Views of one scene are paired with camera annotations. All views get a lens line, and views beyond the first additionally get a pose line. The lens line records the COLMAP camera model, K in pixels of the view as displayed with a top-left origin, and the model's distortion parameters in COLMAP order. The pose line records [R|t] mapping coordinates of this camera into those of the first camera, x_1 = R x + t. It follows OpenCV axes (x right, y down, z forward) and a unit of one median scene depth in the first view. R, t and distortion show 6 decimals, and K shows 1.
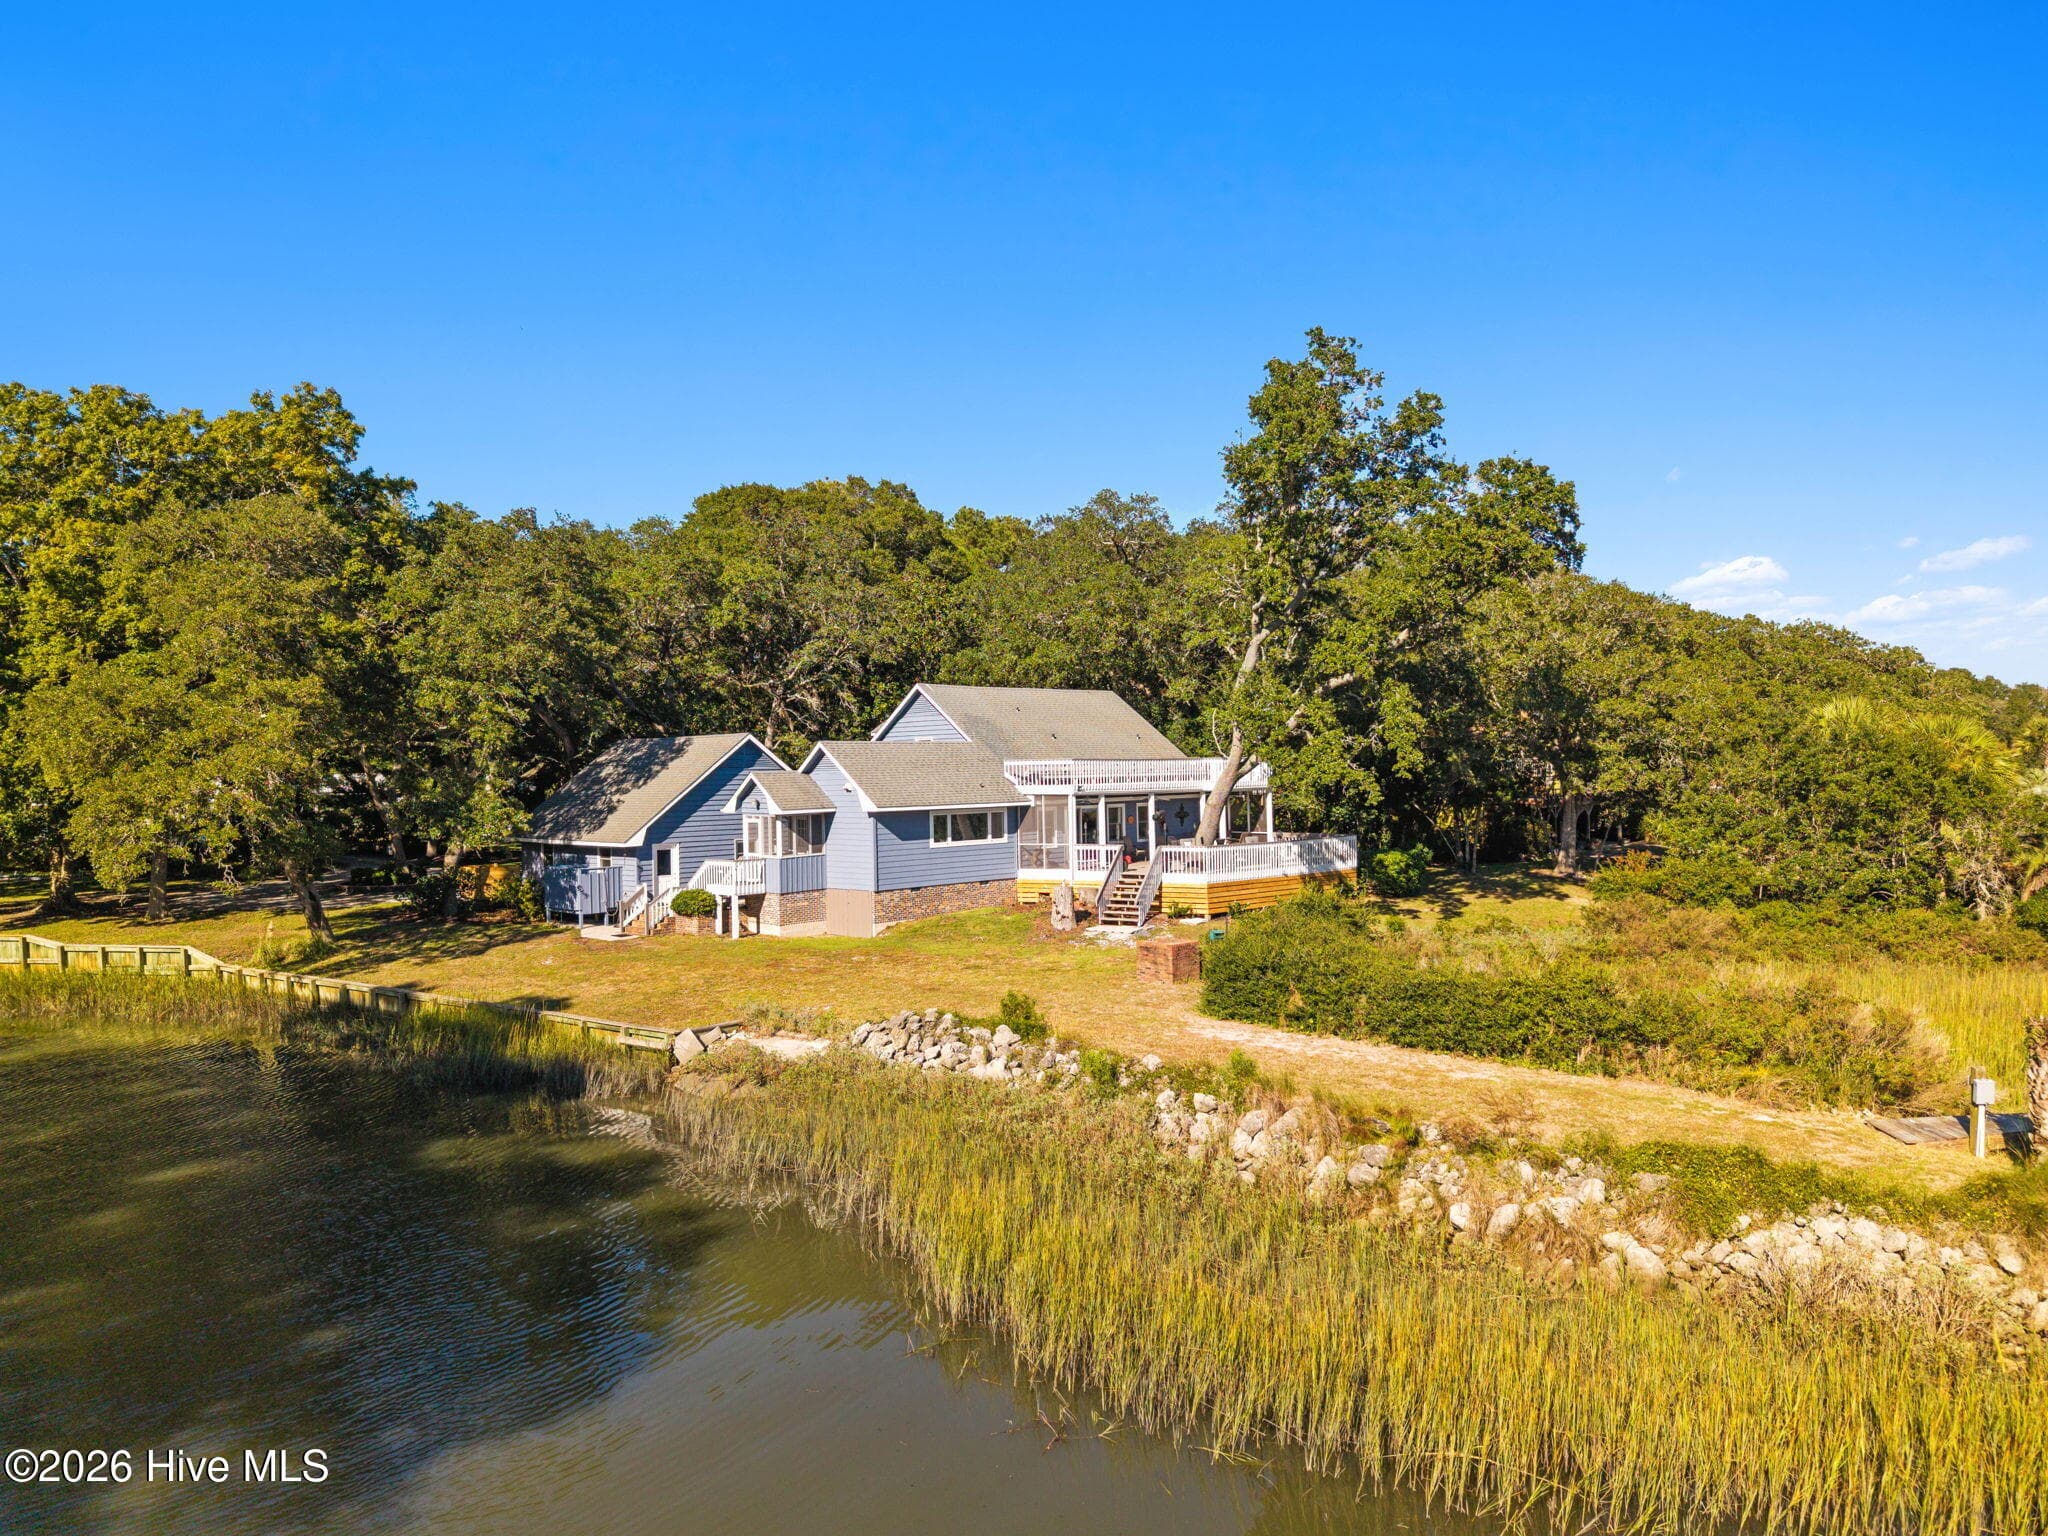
lens RADIAL K [[1472.4, 0, 1058.7], [0, 1472.4, 757.7], [0, 0, 1]] dist [0.044718, -0.000468]
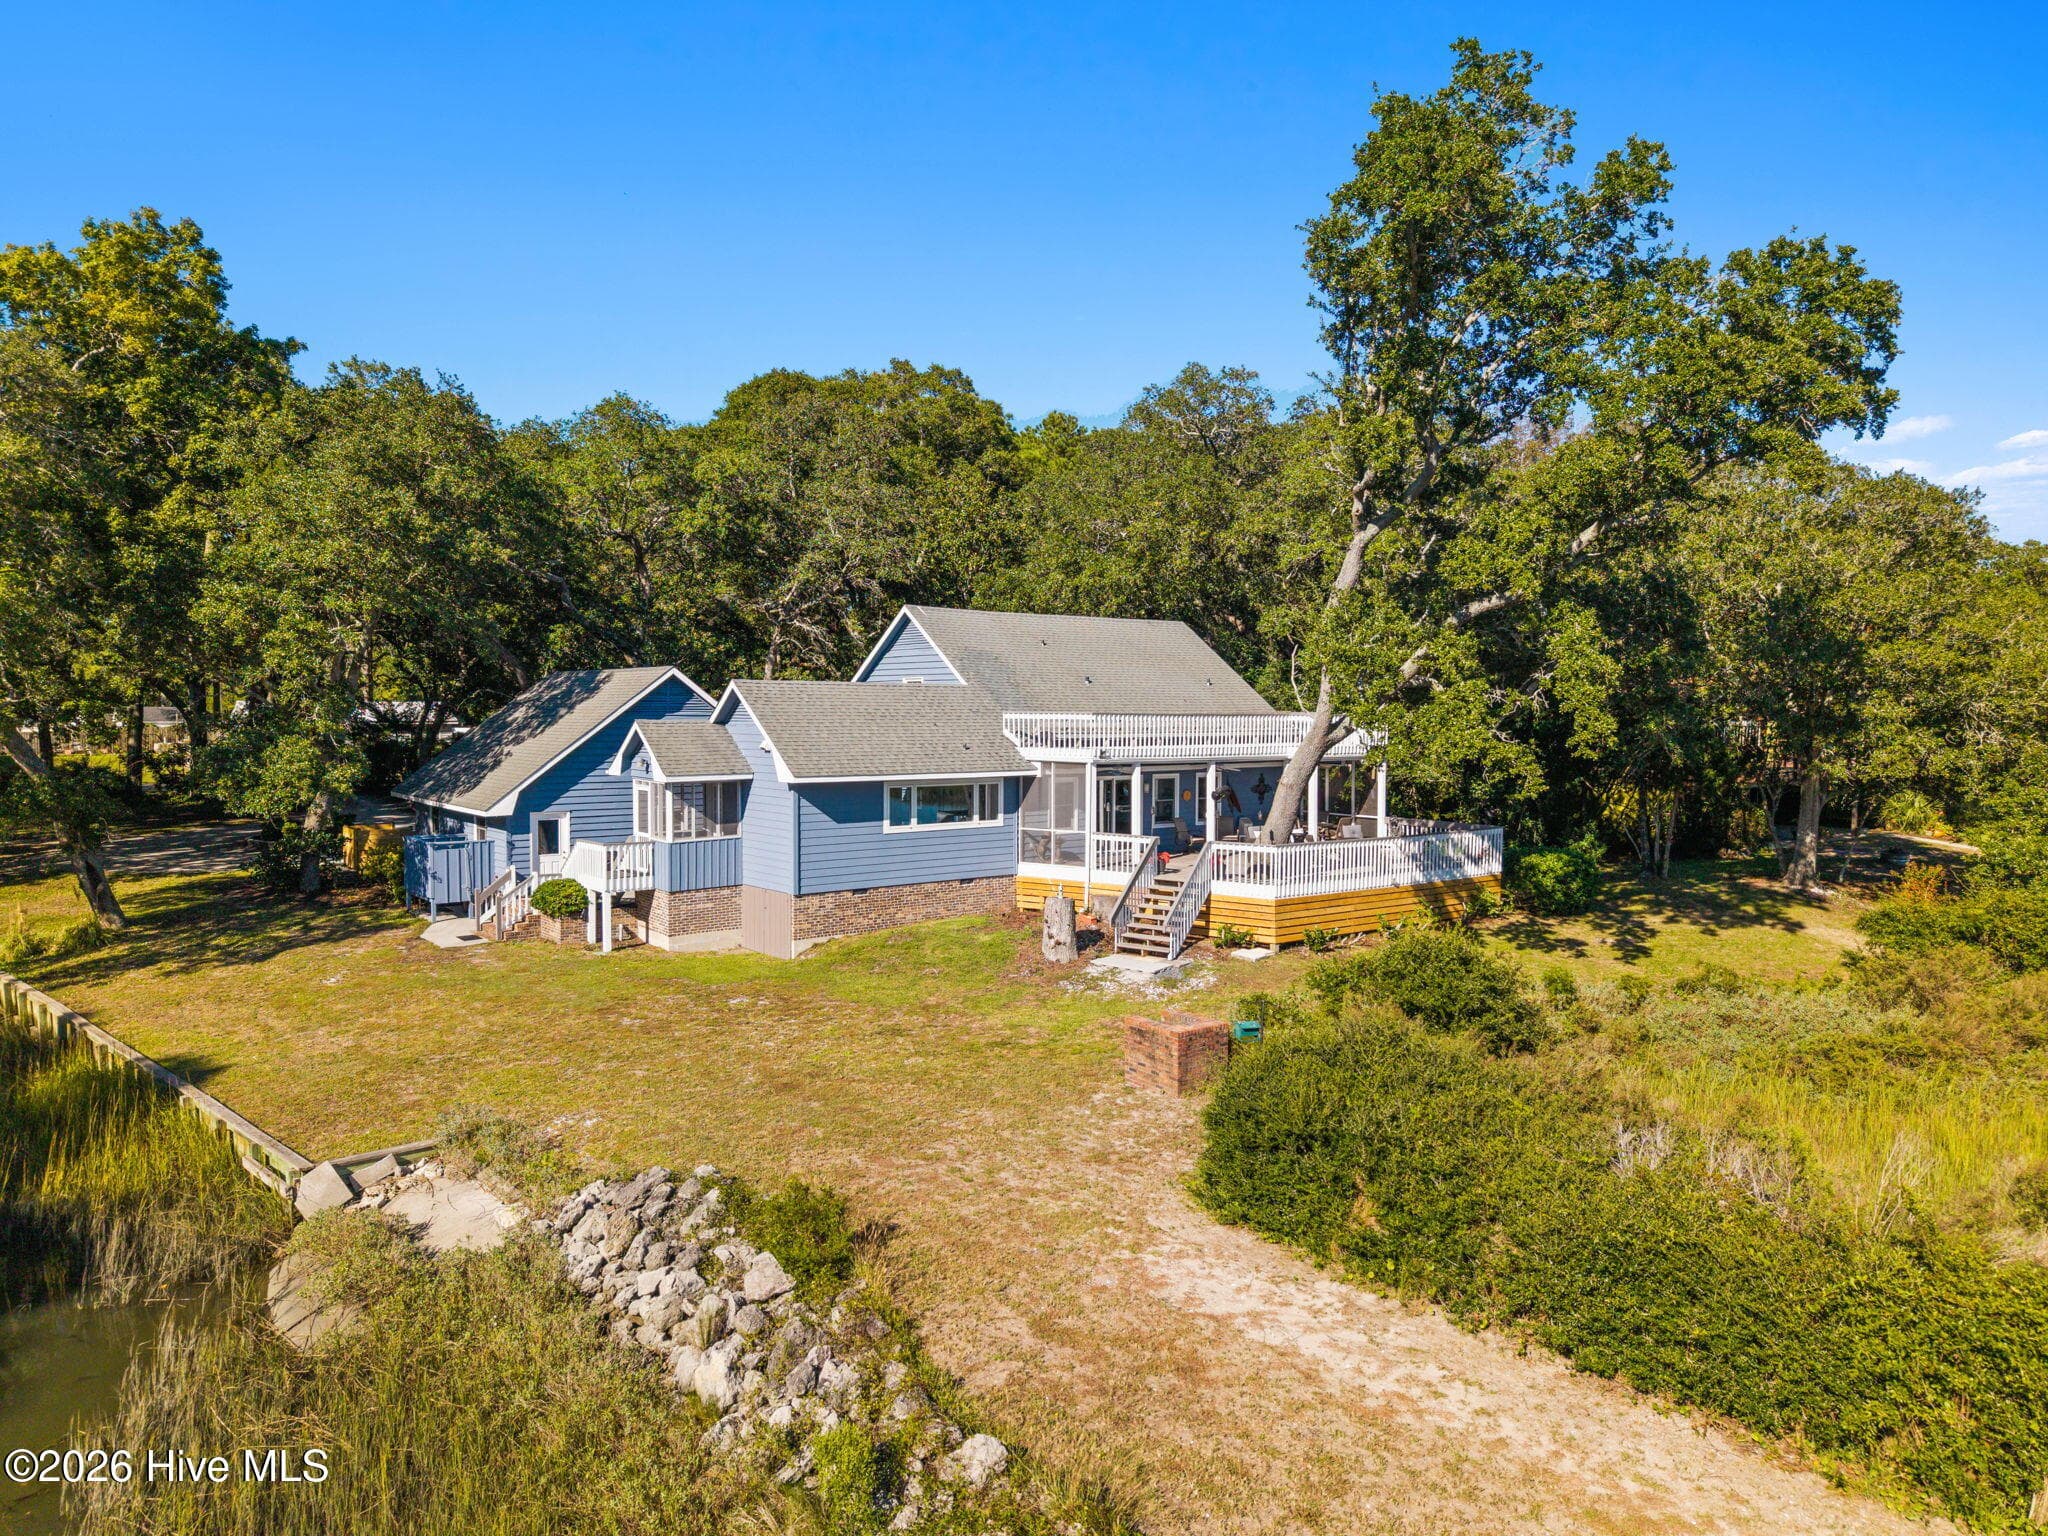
lens RADIAL K [[1432.7, 0, 1038.8], [0, 1432.7, 773.8], [0, 0, 1]] dist [0.011396, -0.002744]
pose [[0.992991, 0.028881, -0.114605, 0.065125], [-0.022638, 0.998207, 0.055406, -0.007377], [0.115999, -0.052423, 0.991865, 0.322710]]
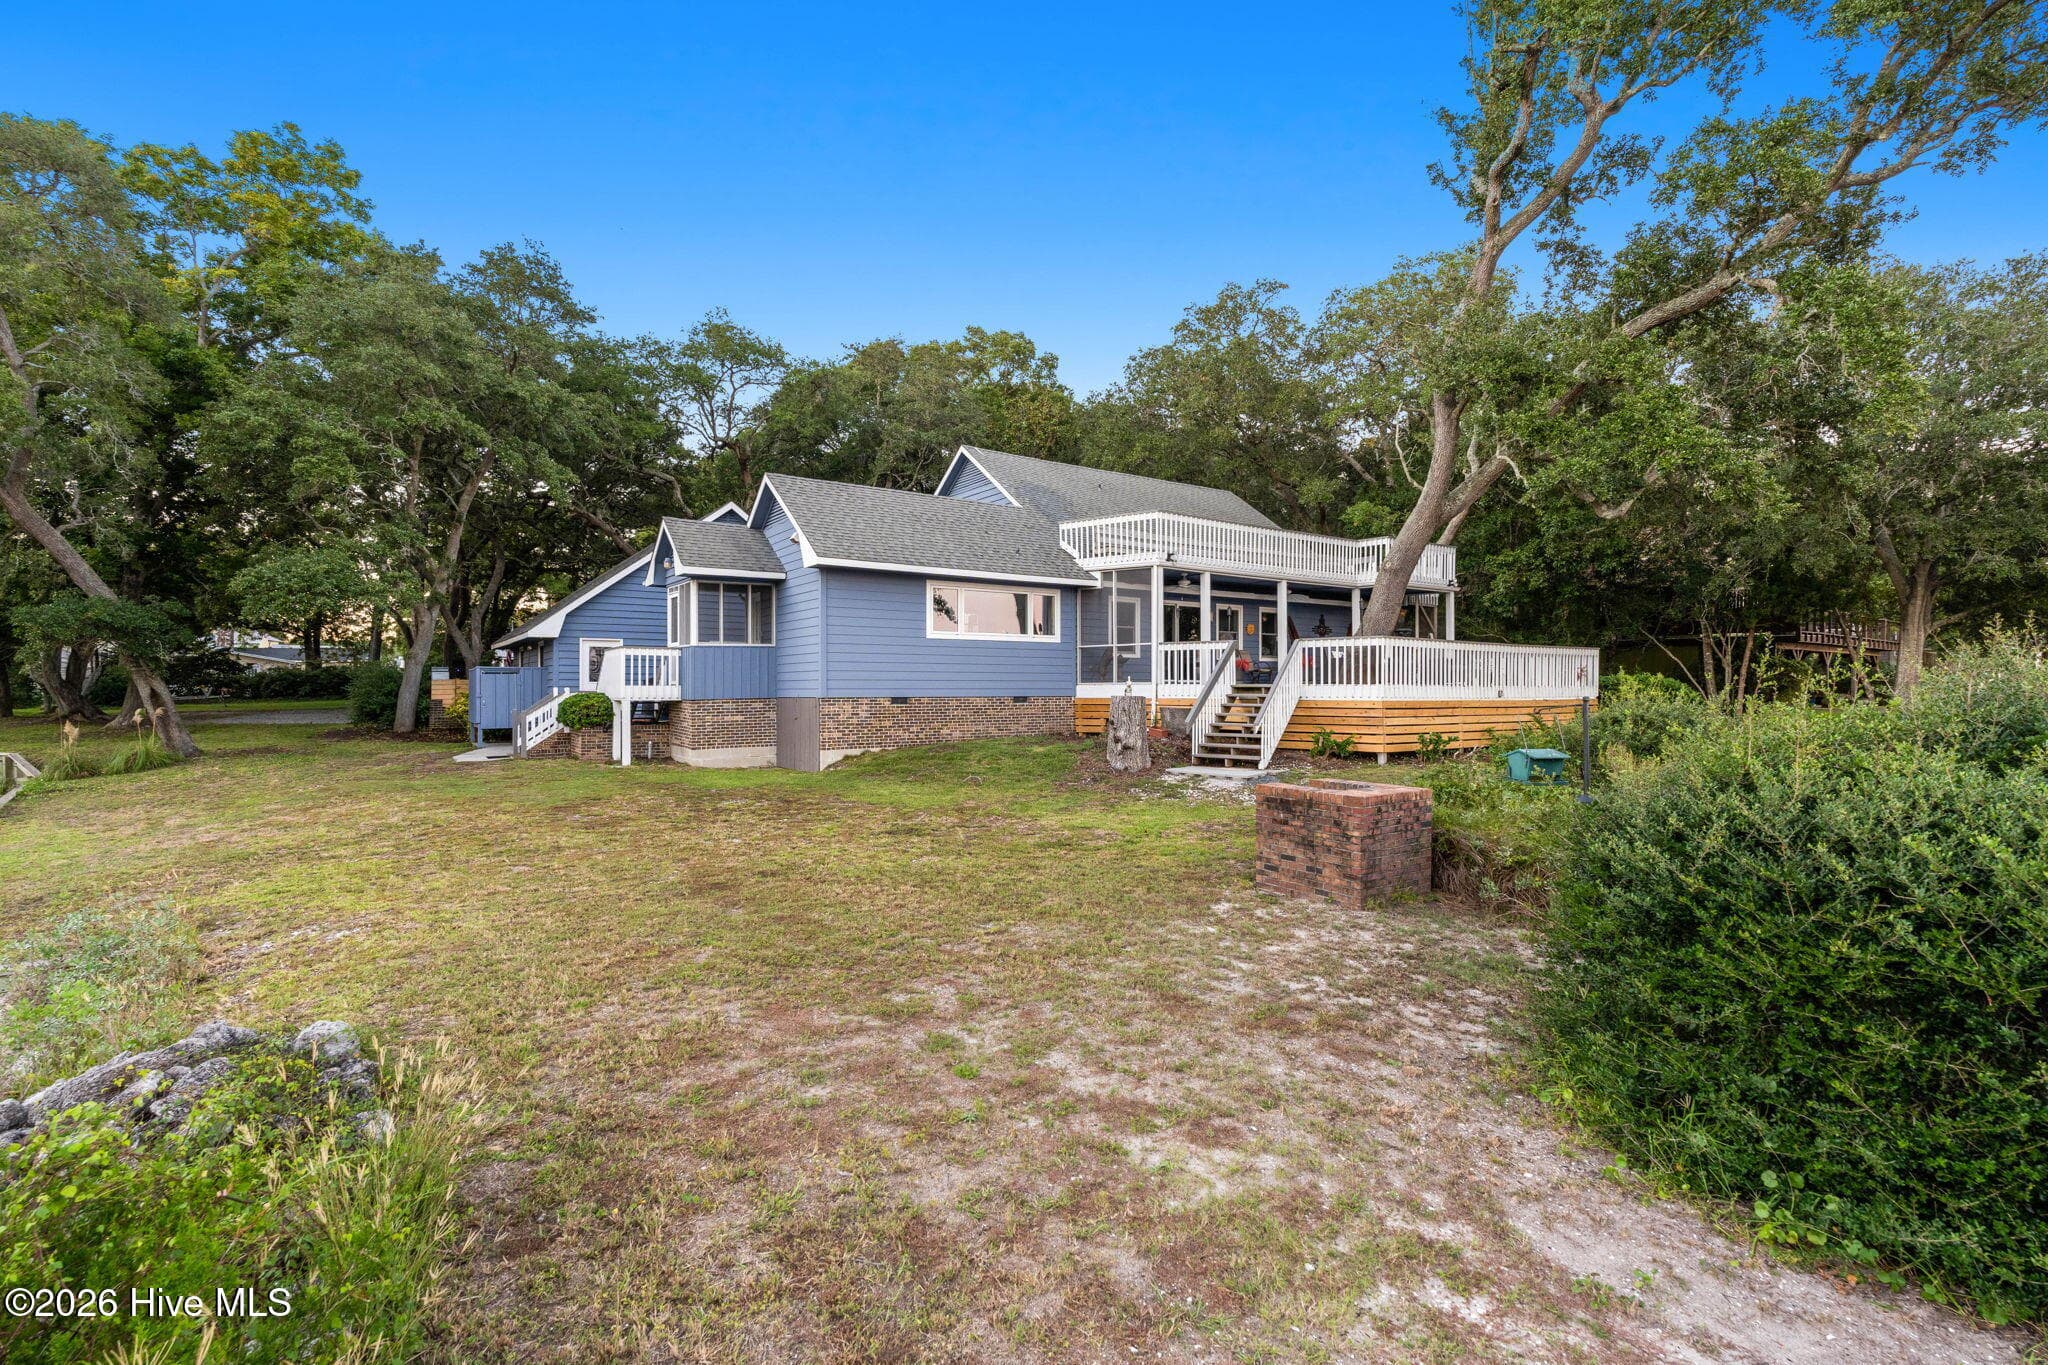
lens RADIAL K [[983.0, 0, 1024.0], [0, 983.0, 682.5], [0, 0, 1]] dist [-0.006589, -0.000269]
pose [[0.983602, 0.017559, -0.179495, 0.030703], [-0.017094, 0.999845, 0.004138, 0.077542], [0.179539, -0.001002, 0.983750, 0.583995]]
